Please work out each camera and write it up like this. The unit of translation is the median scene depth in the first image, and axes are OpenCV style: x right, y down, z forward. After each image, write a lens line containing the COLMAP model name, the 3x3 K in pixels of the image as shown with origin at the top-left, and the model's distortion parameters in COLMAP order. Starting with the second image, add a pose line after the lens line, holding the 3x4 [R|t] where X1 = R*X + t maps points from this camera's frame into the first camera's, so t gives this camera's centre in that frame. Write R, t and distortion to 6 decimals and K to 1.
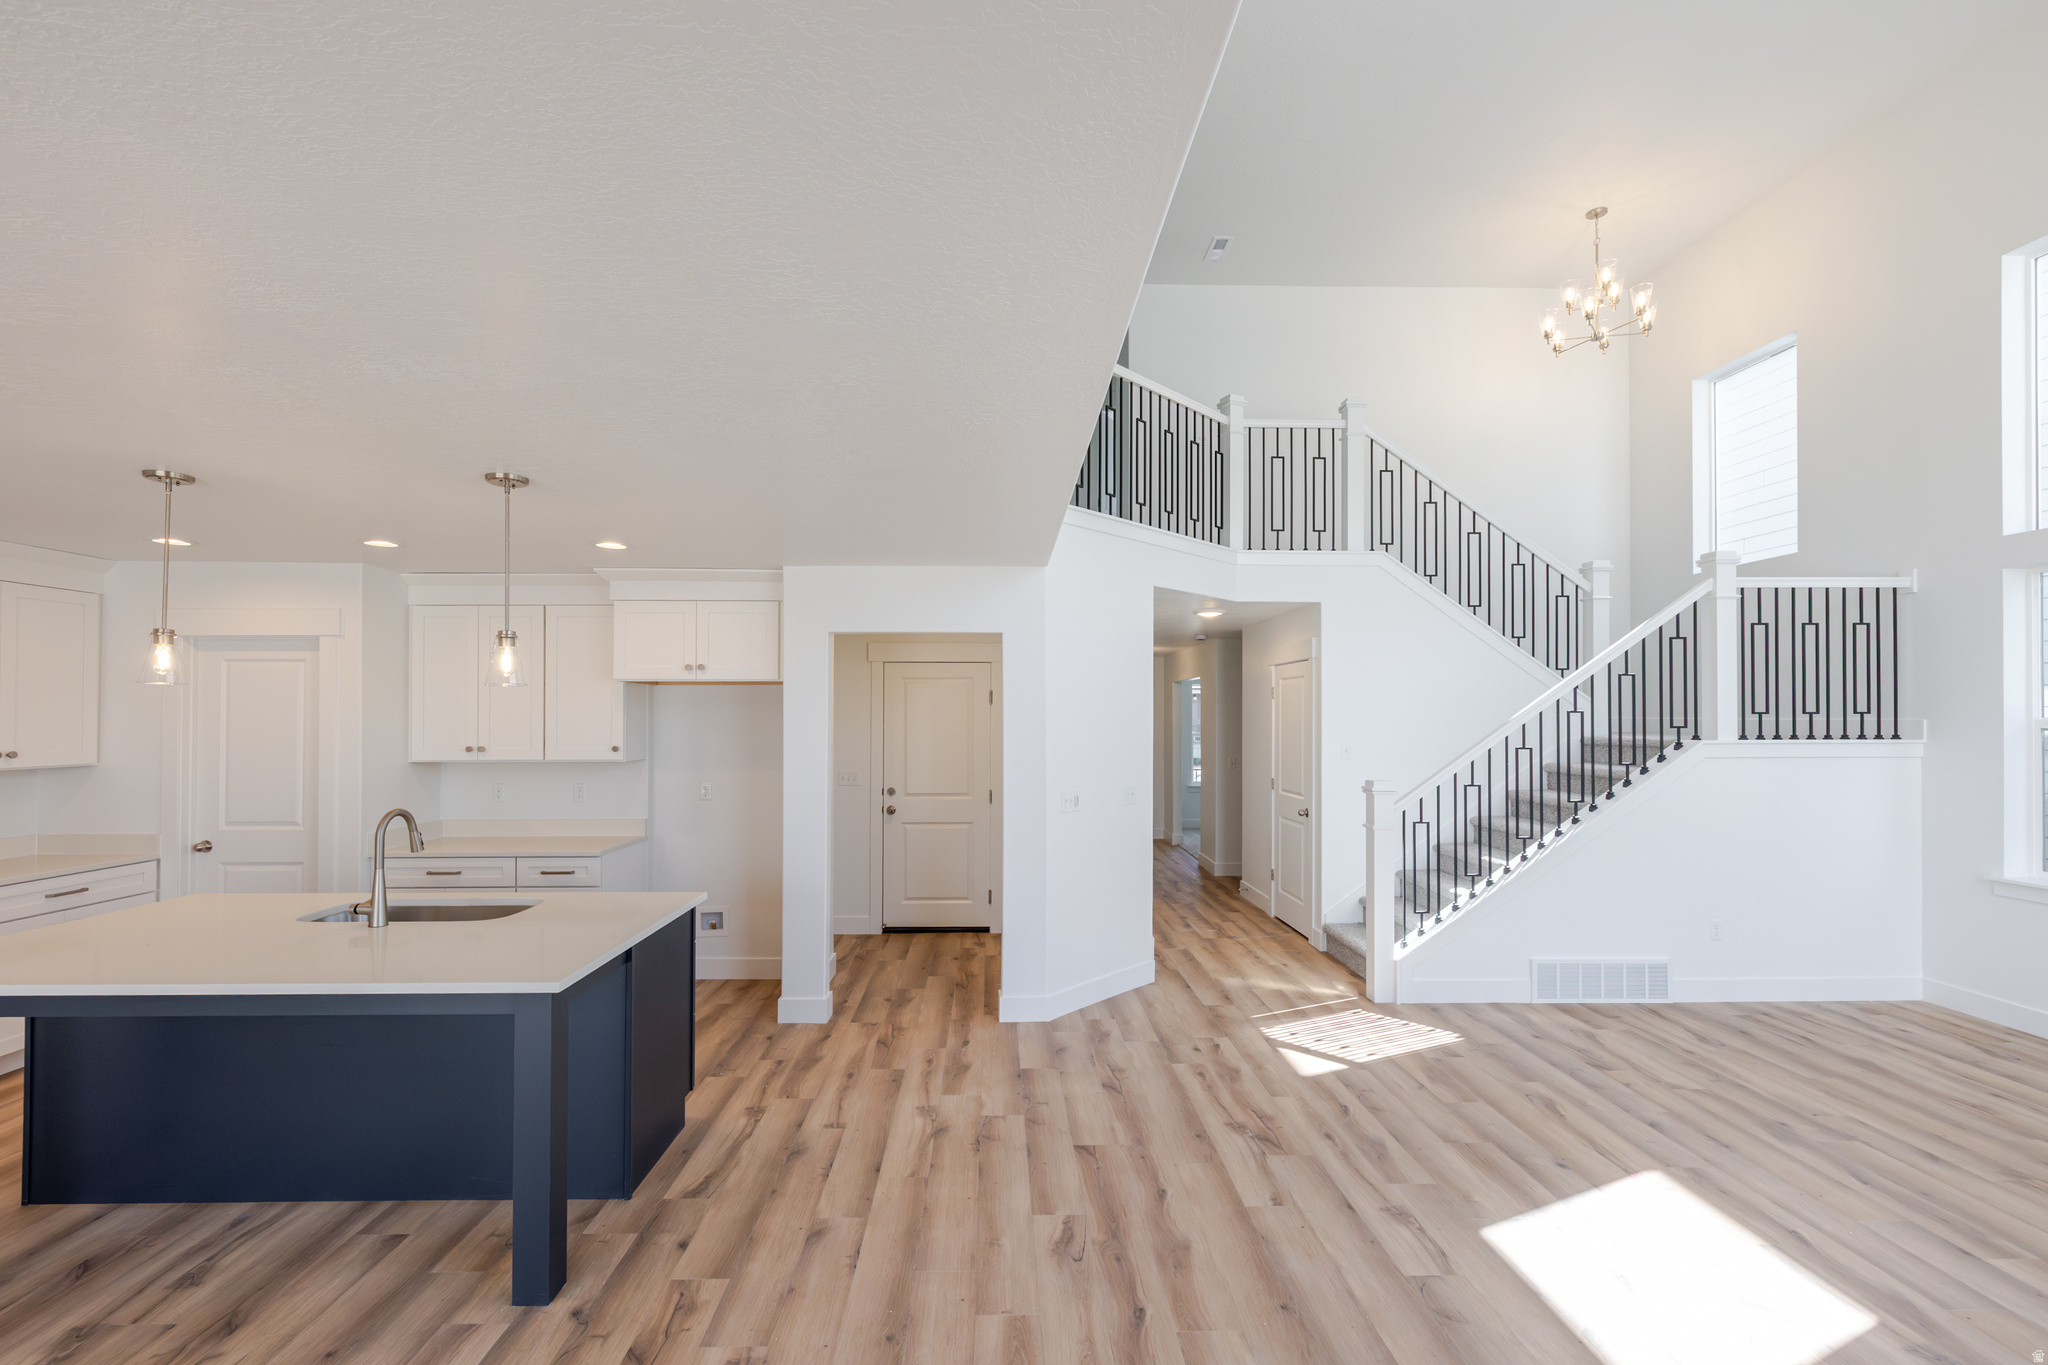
lens RADIAL K [[892.3, 0, 1018.2], [0, 892.3, 687.3], [0, 0, 1]] dist [-0.000614, 0.000228]
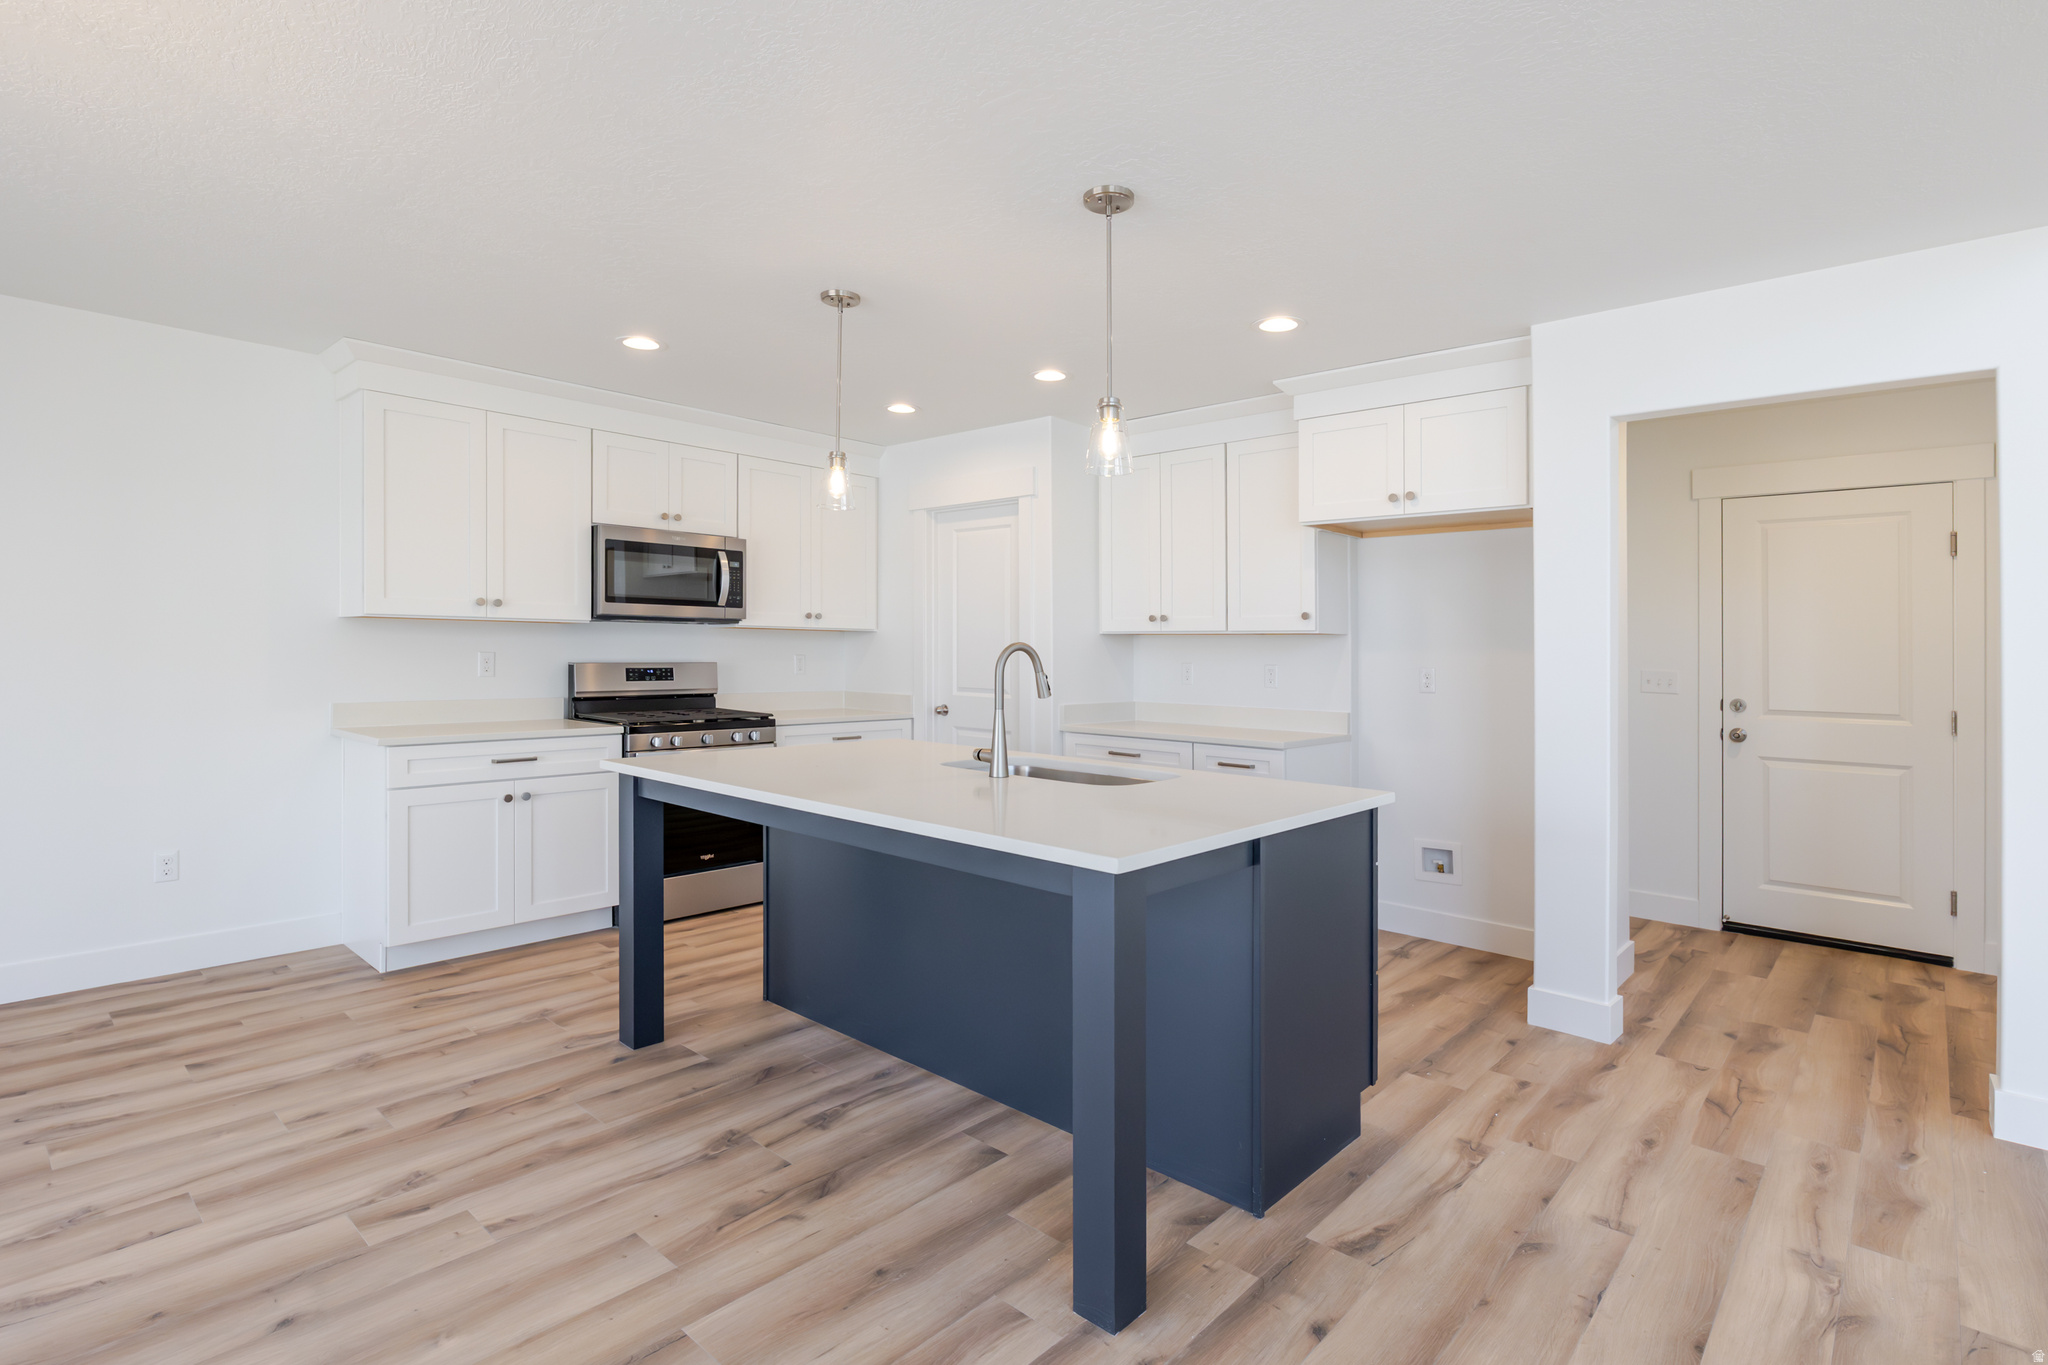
lens RADIAL K [[1003.1, 0, 1023.0], [0, 1003.1, 646.3], [0, 0, 1]] dist [-0.000820, -0.001072]
pose [[0.722372, 0.007791, -0.691461, -0.032216], [0.008654, 0.999756, 0.020306, 0.089672], [0.691451, -0.020652, 0.722128, 0.239927]]
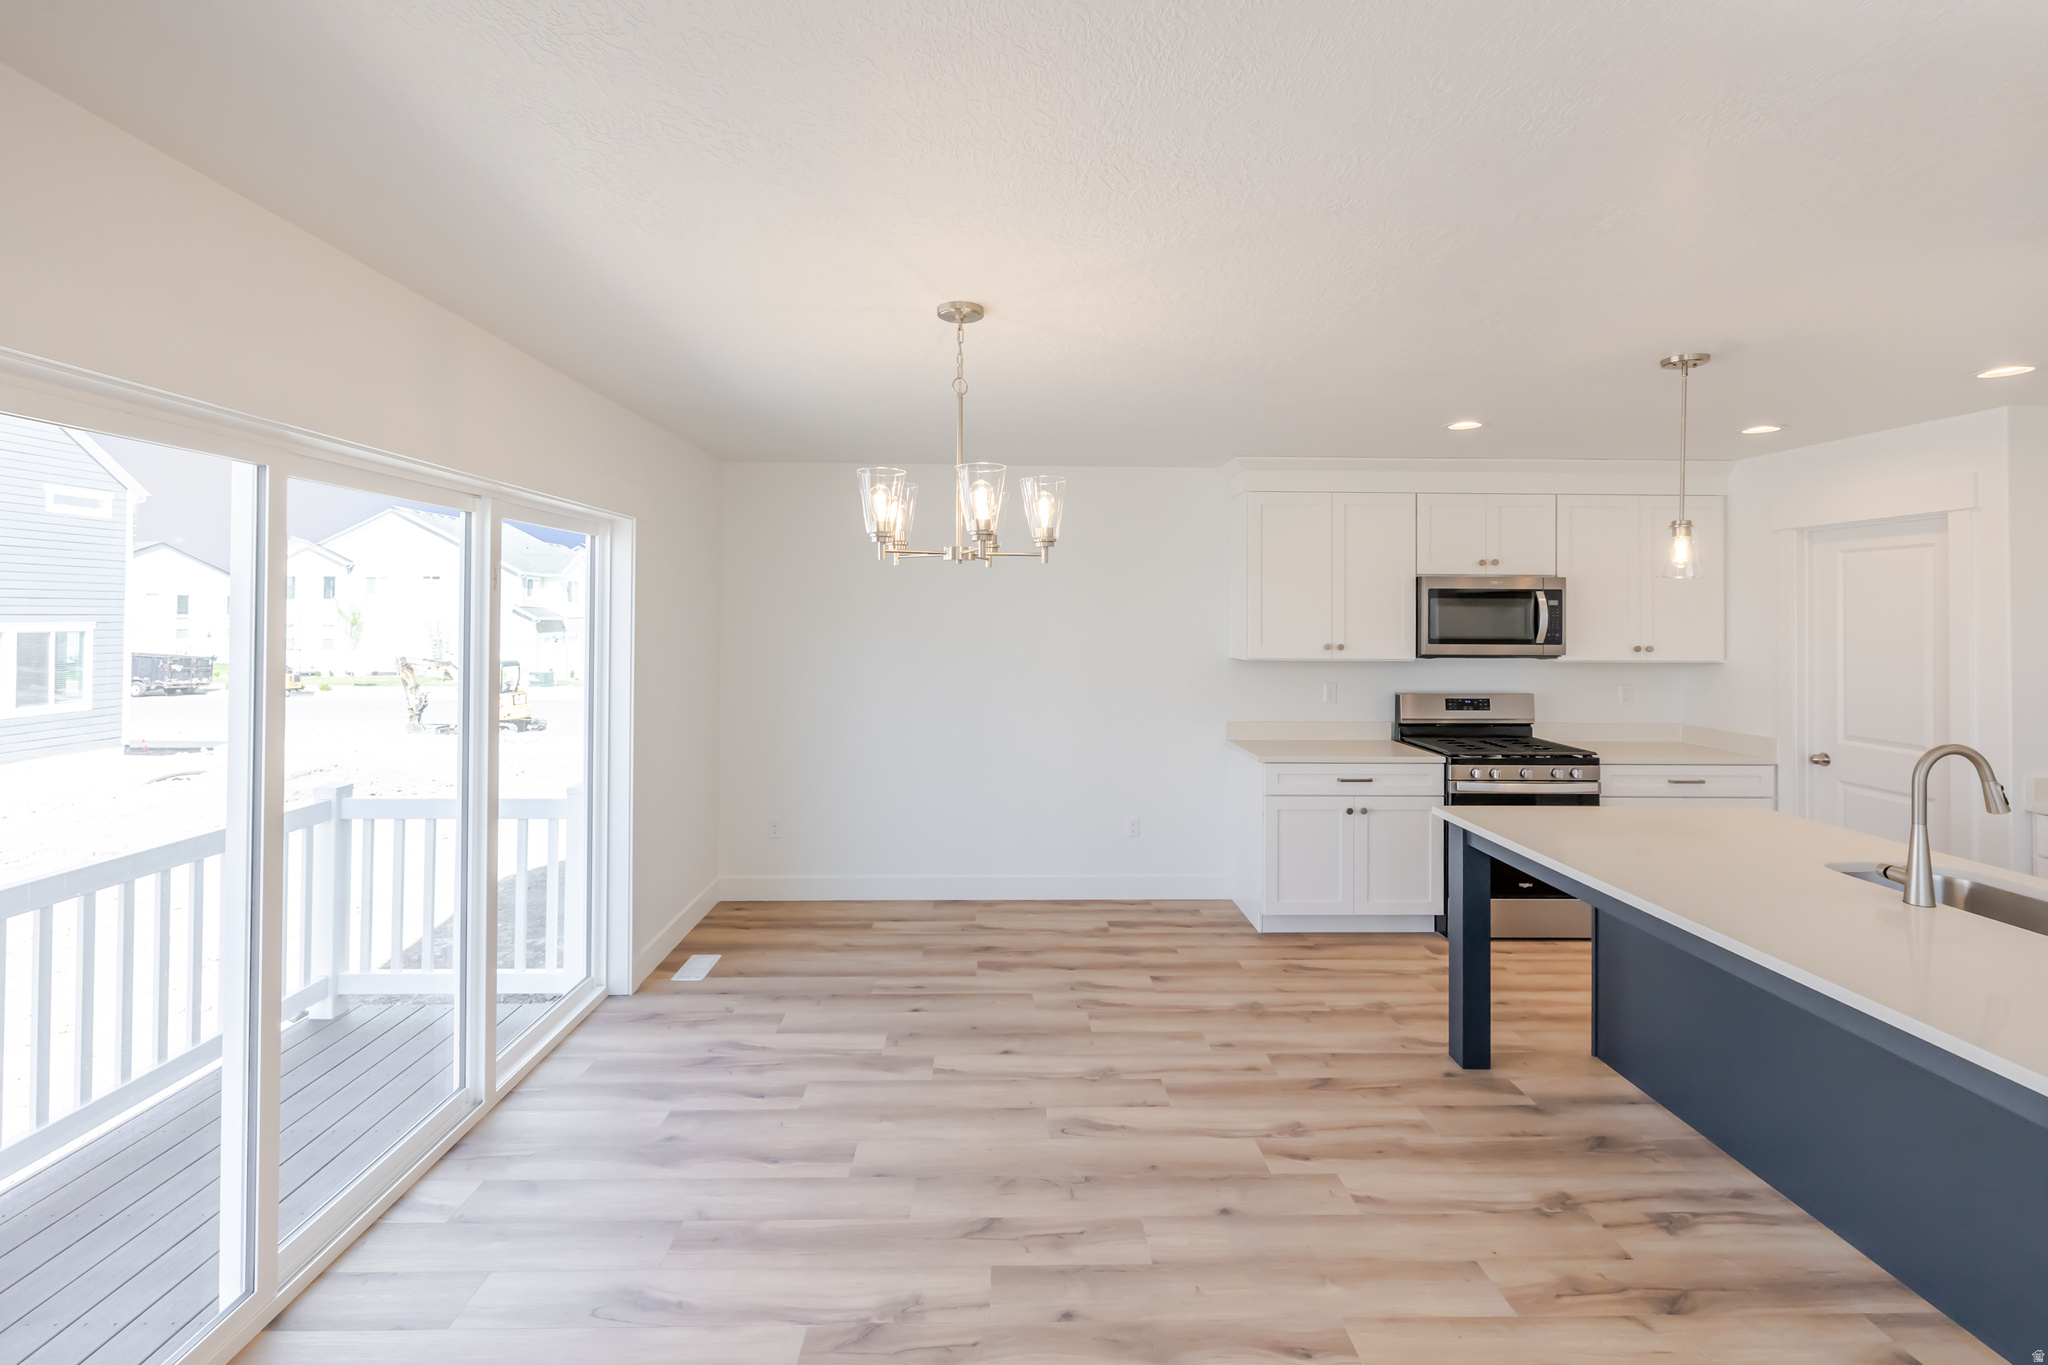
lens RADIAL K [[892.3, 0, 1012.1], [0, 892.3, 616.3], [0, 0, 1]] dist [-0.000614, 0.000228]
pose [[-0.008432, 0.000531, -0.999964, 0.000724], [0.027459, 0.999623, 0.000299, 0.010825], [0.999587, -0.027456, -0.008443, 0.208501]]
